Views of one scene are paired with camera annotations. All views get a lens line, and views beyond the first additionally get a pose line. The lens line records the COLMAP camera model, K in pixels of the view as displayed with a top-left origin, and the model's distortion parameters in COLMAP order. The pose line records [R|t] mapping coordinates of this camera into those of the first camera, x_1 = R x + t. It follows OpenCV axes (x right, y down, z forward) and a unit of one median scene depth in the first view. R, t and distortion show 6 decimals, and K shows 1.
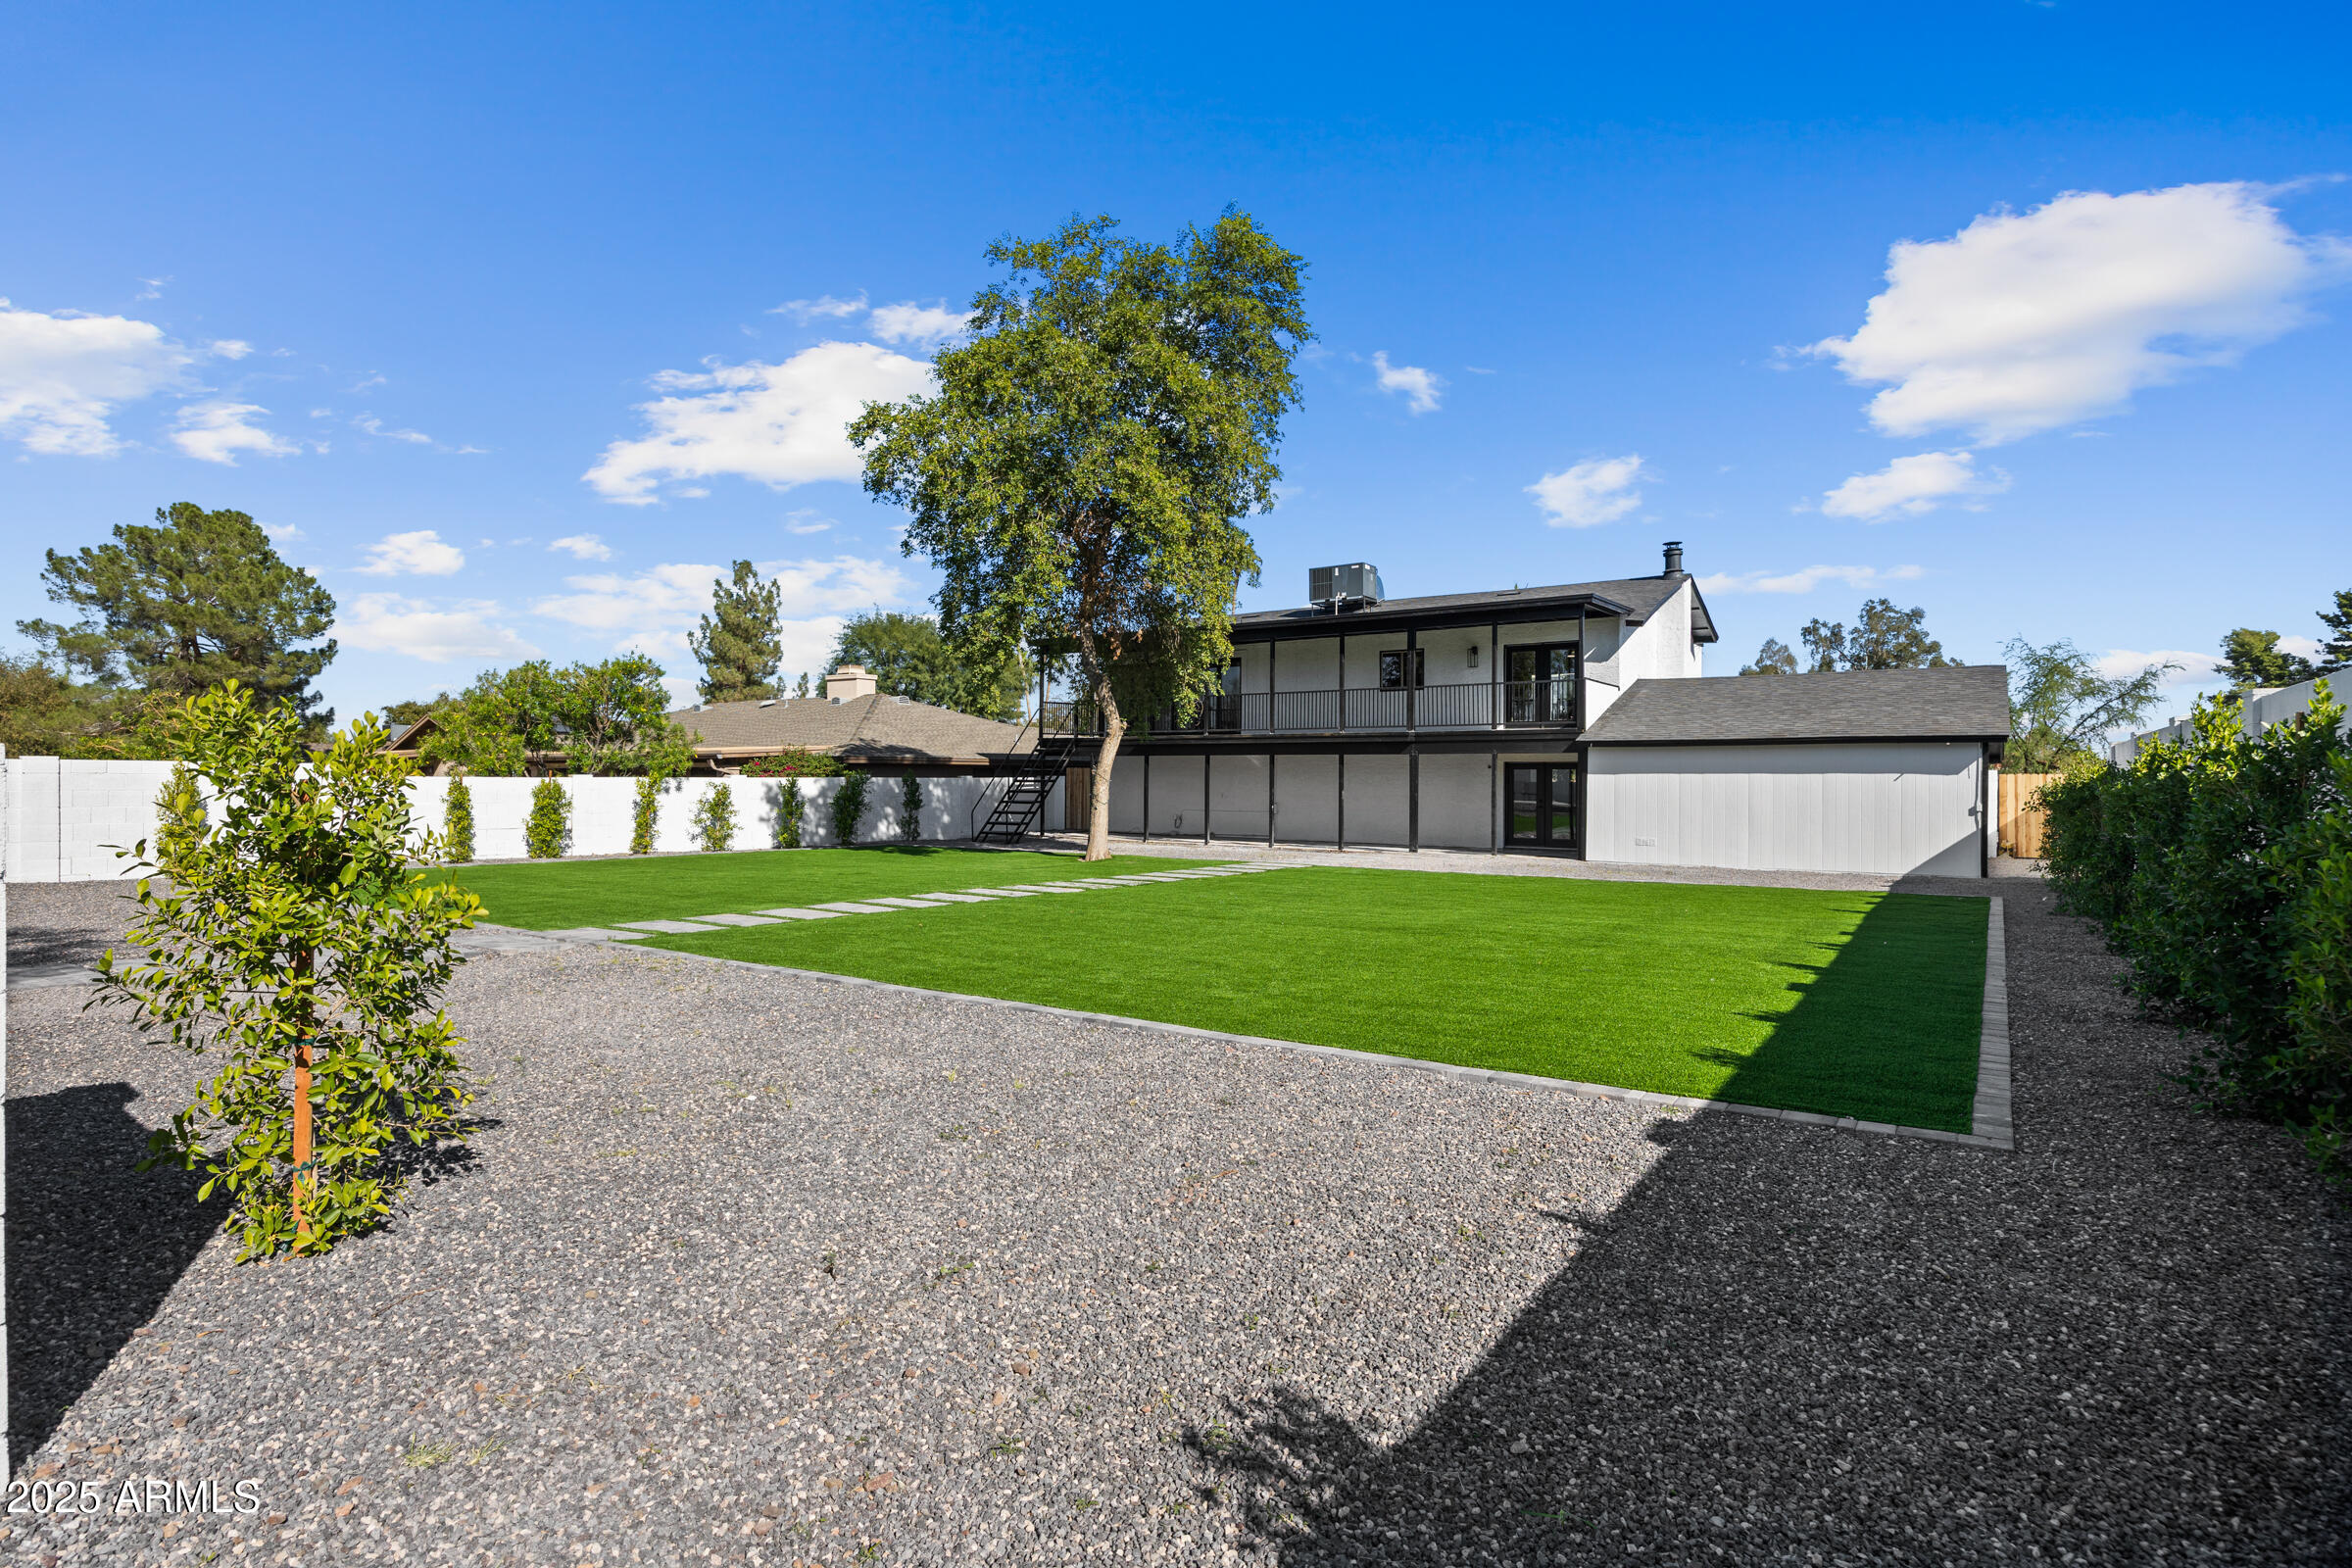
lens RADIAL K [[1187.2, 0, 1176.0], [0, 1187.2, 784.0], [0, 0, 1]] dist [-0.021437, 0.000129]
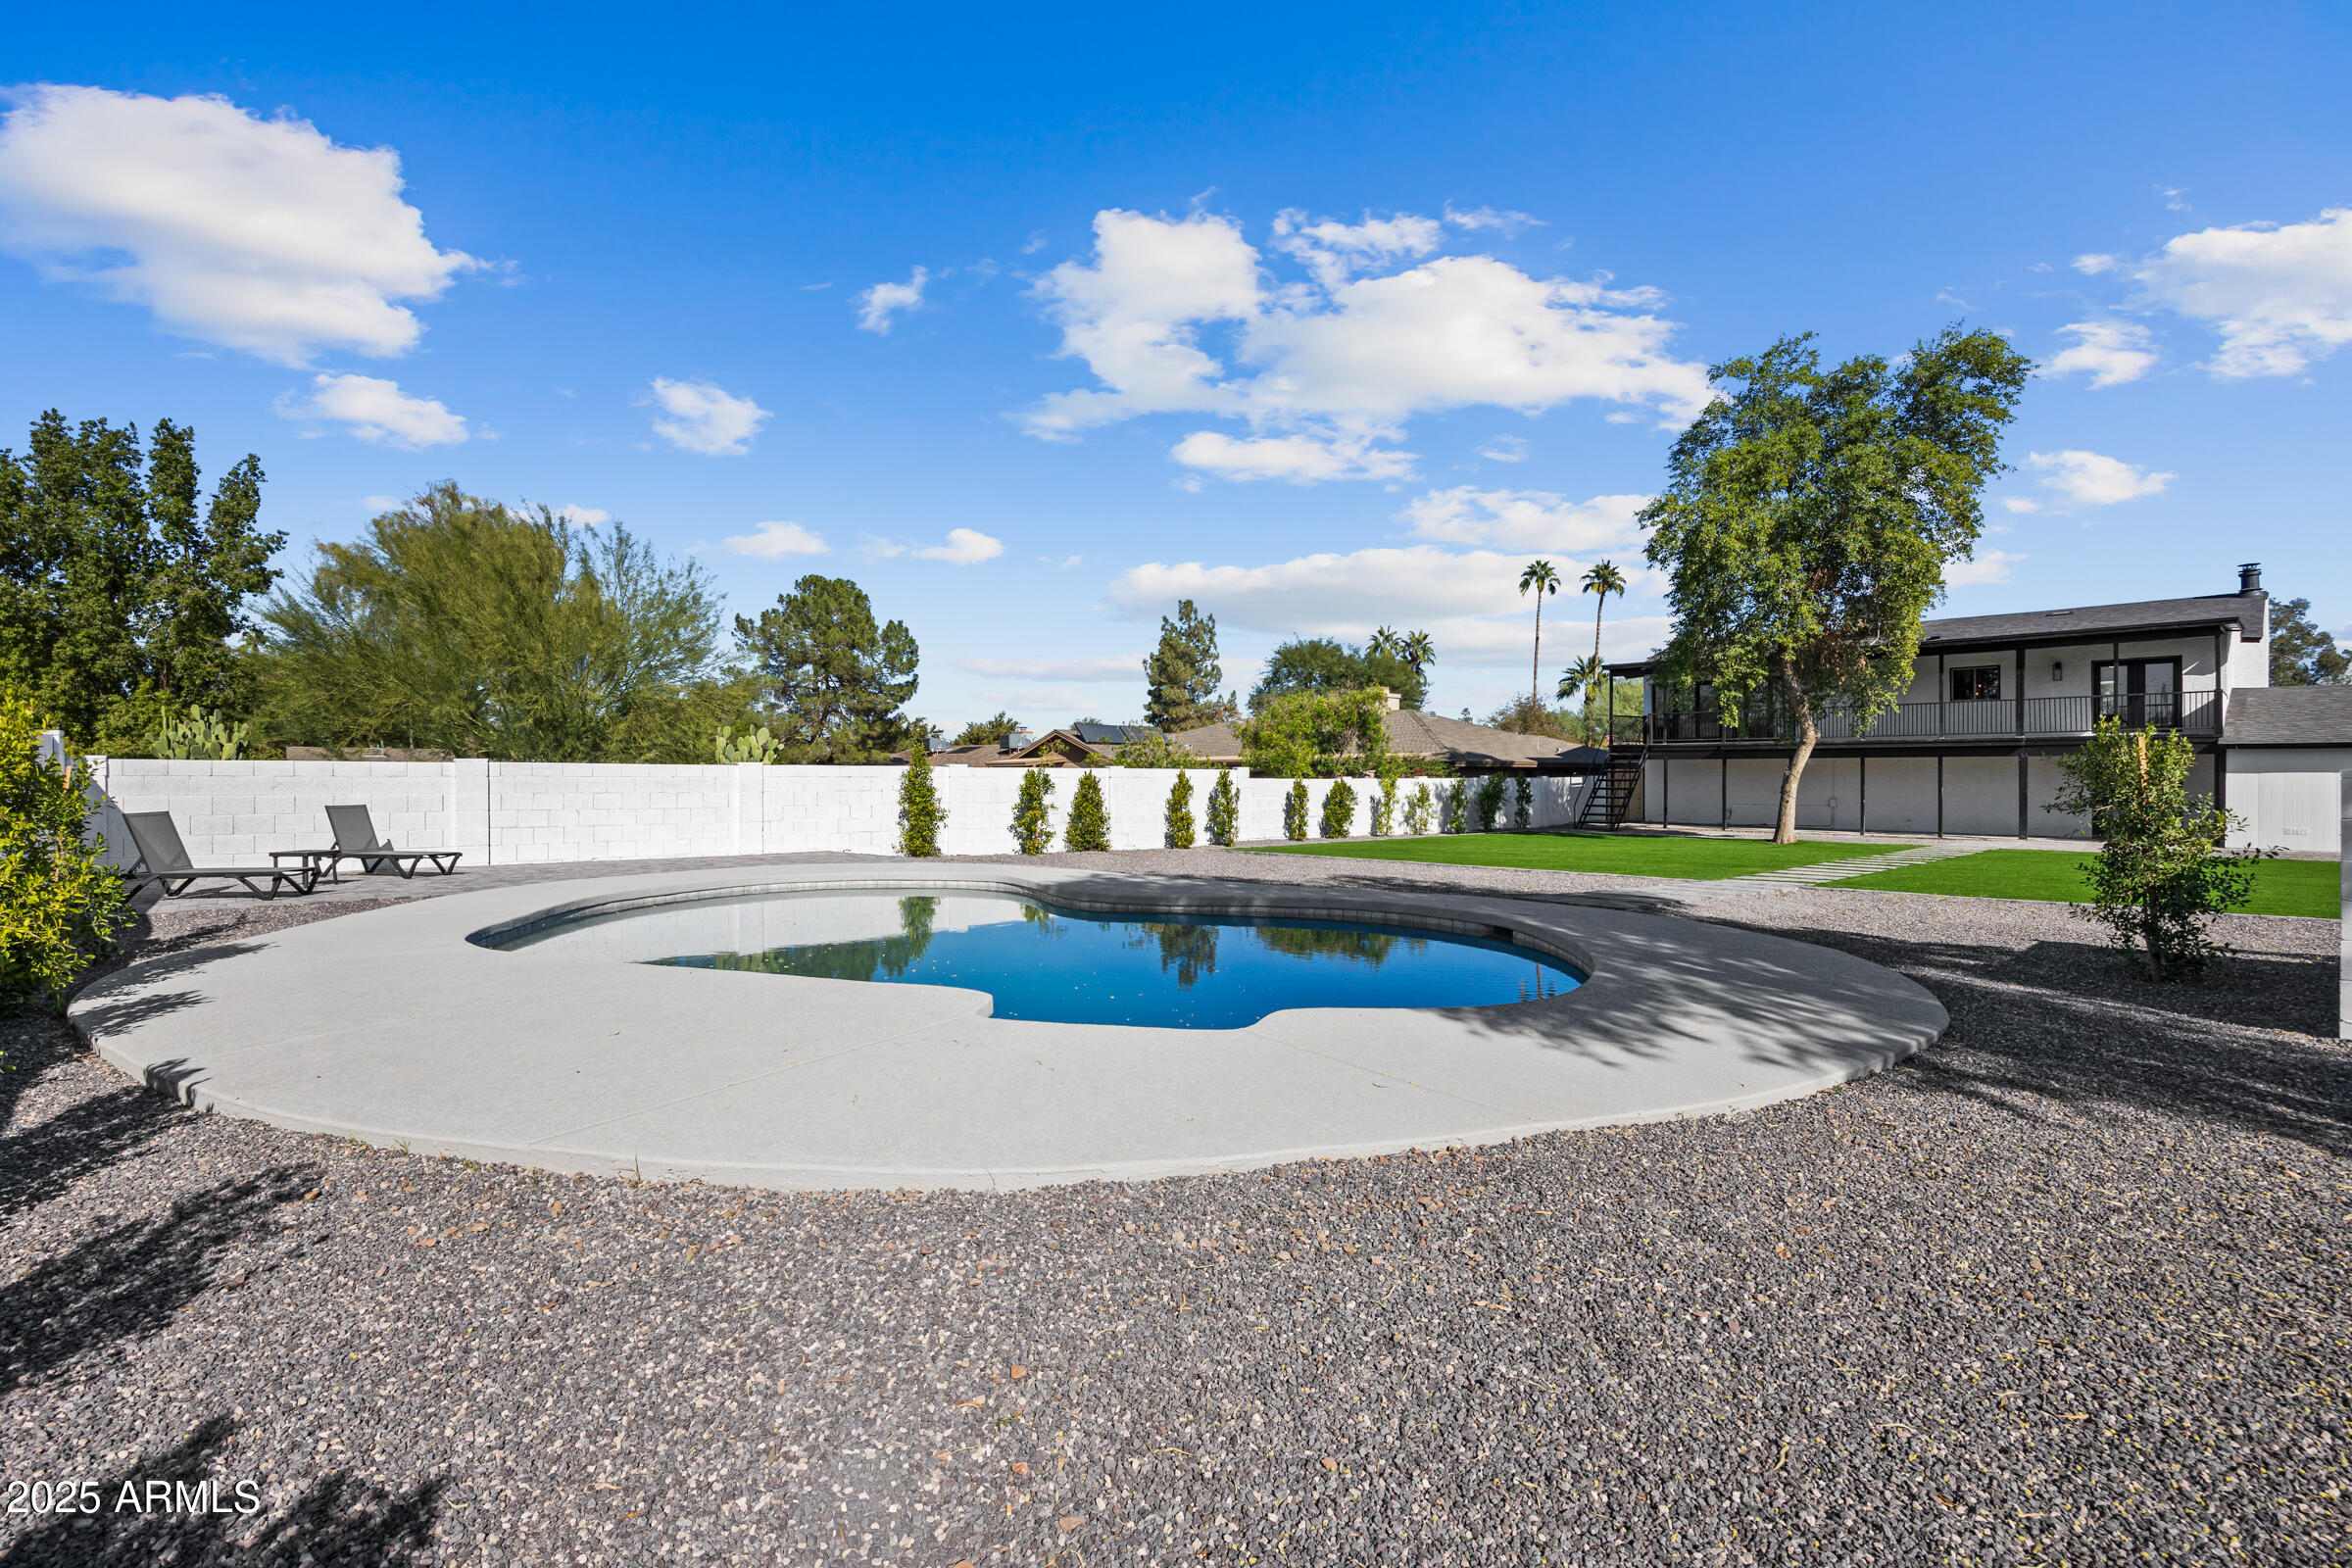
lens RADIAL K [[1067.4, 0, 1176.0], [0, 1067.4, 784.0], [0, 0, 1]] dist [-0.032186, 0.000021]
pose [[0.969871, -0.001512, -0.243613, -0.303948], [0.001415, 0.999999, -0.000573, 0.001425], [0.243614, 0.000211, 0.969872, -0.176246]]
